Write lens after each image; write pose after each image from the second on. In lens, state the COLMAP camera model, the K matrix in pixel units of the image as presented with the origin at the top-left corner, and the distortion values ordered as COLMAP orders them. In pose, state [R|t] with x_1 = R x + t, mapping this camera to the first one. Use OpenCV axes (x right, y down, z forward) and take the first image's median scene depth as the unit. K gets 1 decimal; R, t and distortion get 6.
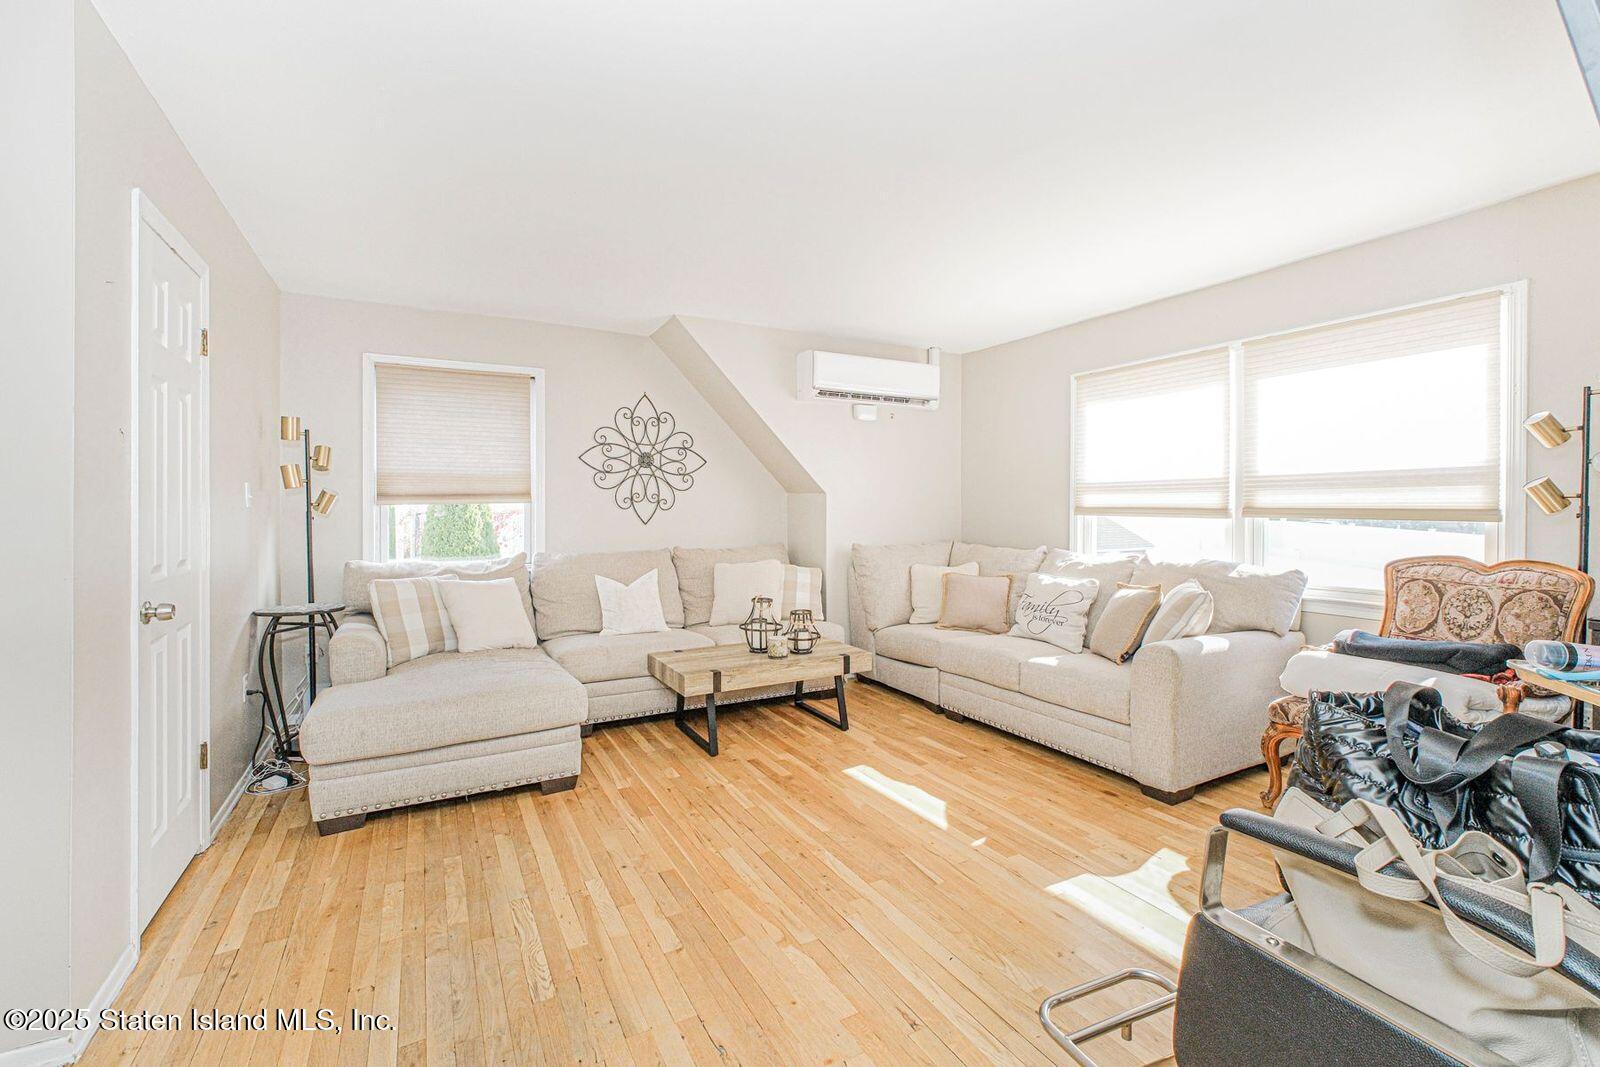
lens RADIAL K [[700.0, 0, 799.3], [0, 700.0, 510.0], [0, 0, 1]] dist [0.000000, -0.000036]
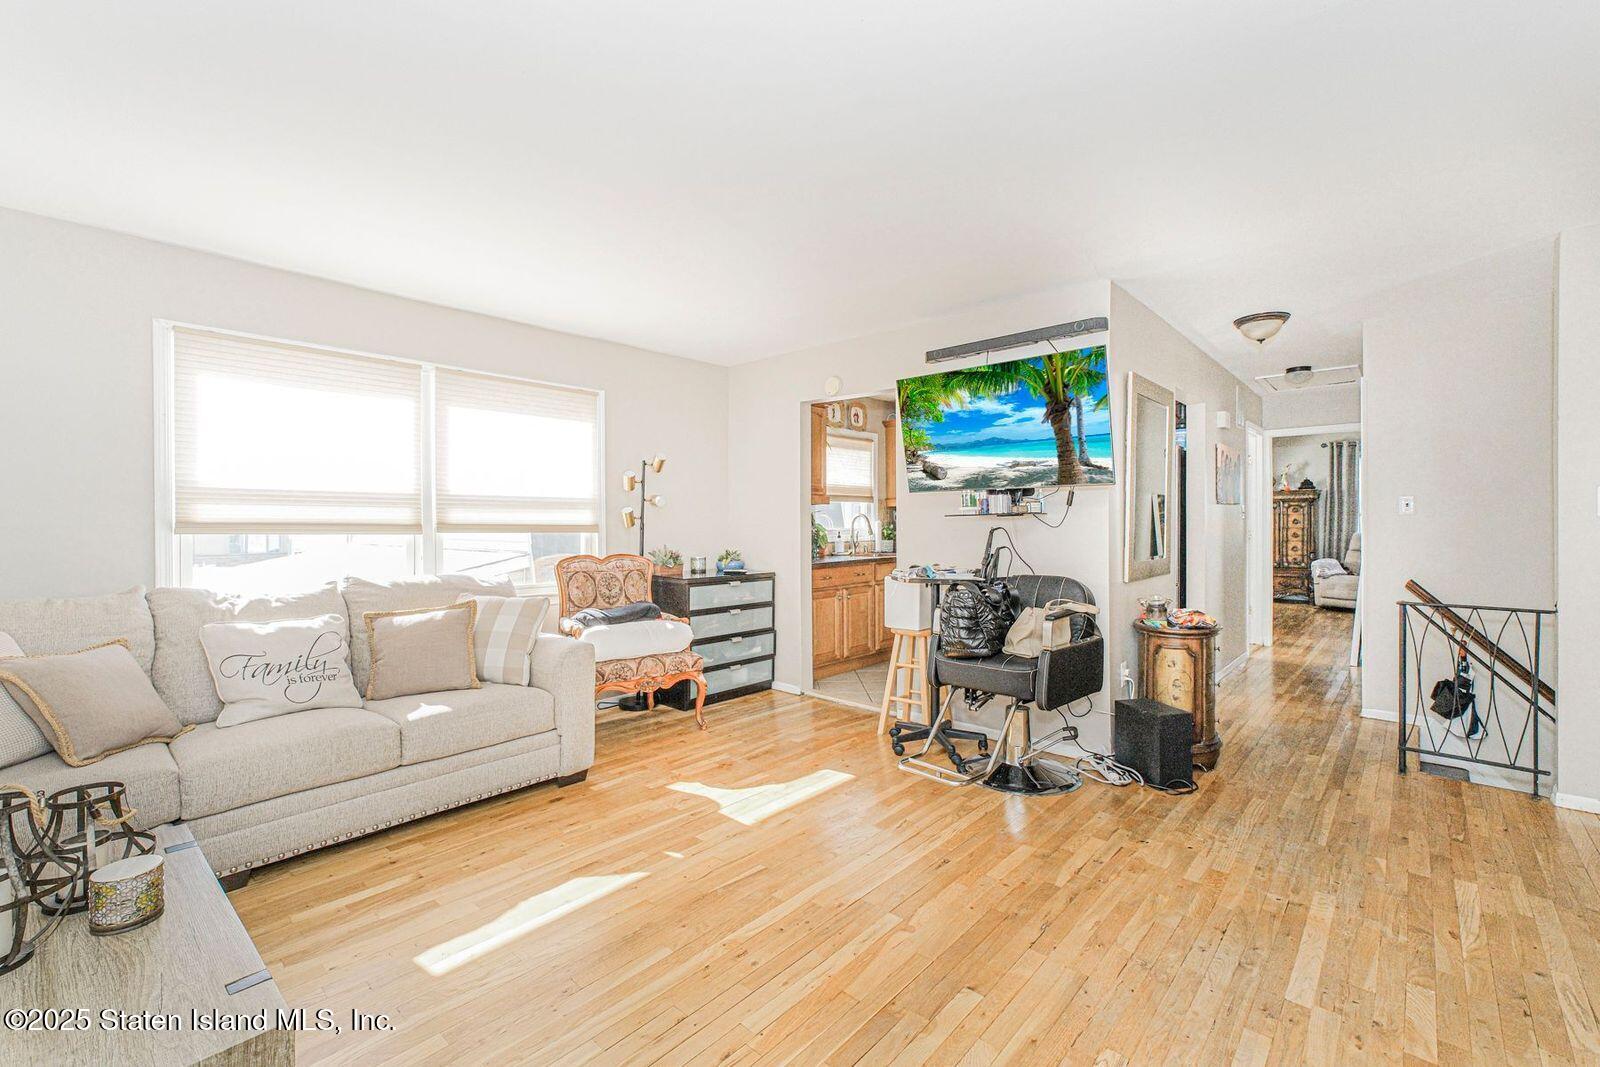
lens RADIAL K [[688.4, 0, 803.5], [0, 688.4, 527.4], [0, 0, 1]] dist [-0.000392, -0.000077]
pose [[-0.339724, -0.002690, 0.940521, -0.614267], [0.001903, 0.999992, 0.003548, -0.000193], [-0.940523, 0.002995, -0.339716, 0.967572]]
